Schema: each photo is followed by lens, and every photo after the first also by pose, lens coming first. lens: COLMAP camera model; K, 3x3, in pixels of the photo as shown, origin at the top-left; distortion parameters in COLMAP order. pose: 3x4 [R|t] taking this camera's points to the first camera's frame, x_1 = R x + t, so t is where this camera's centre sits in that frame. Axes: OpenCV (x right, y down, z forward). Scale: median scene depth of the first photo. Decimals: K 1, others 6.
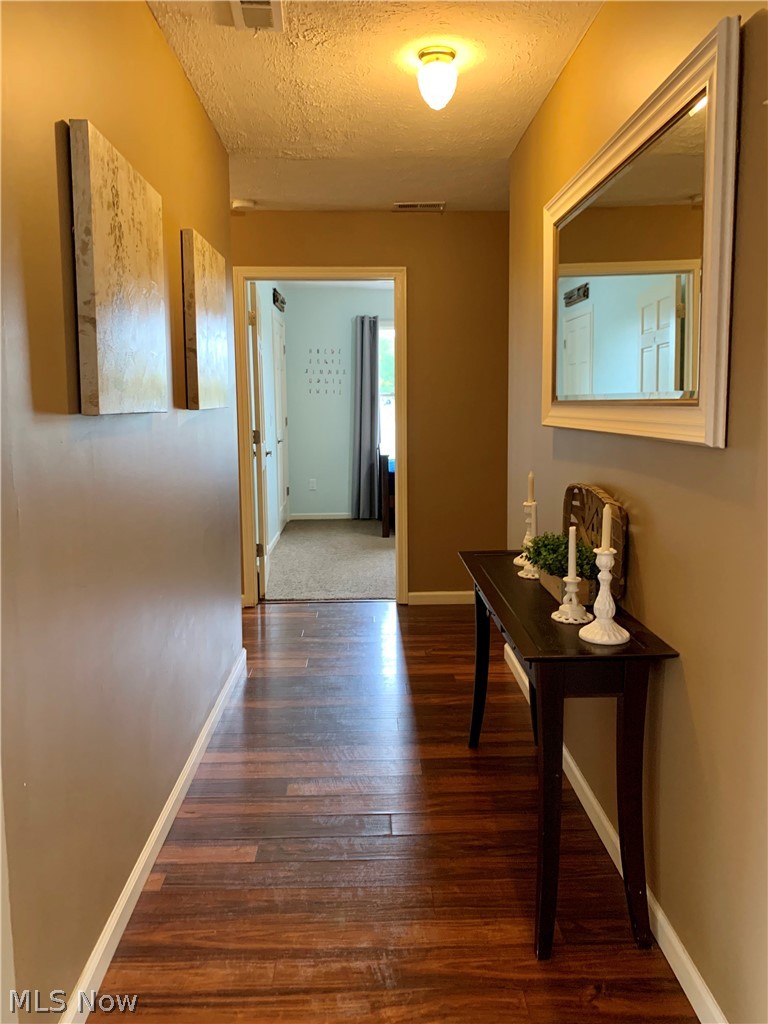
lens RADIAL K [[805.2, 0, 382.0], [0, 805.2, 502.2], [0, 0, 1]] dist [0.025589, -0.005317]
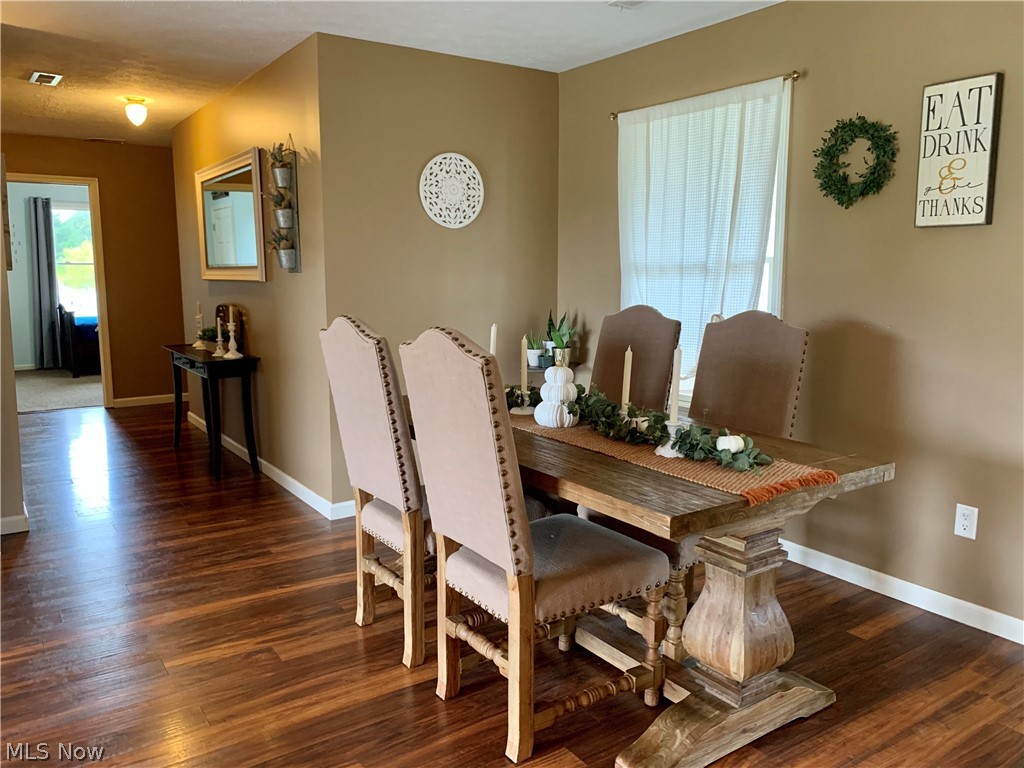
lens RADIAL K [[805.2, 0, 502.4], [0, 805.2, 377.6], [0, 0, 1]] dist [0.025589, -0.005317]
pose [[0.851316, -0.064069, 0.520727, -0.241145], [0.062111, 0.997843, 0.021230, 0.161235], [-0.520964, 0.014269, 0.853459, -1.167537]]
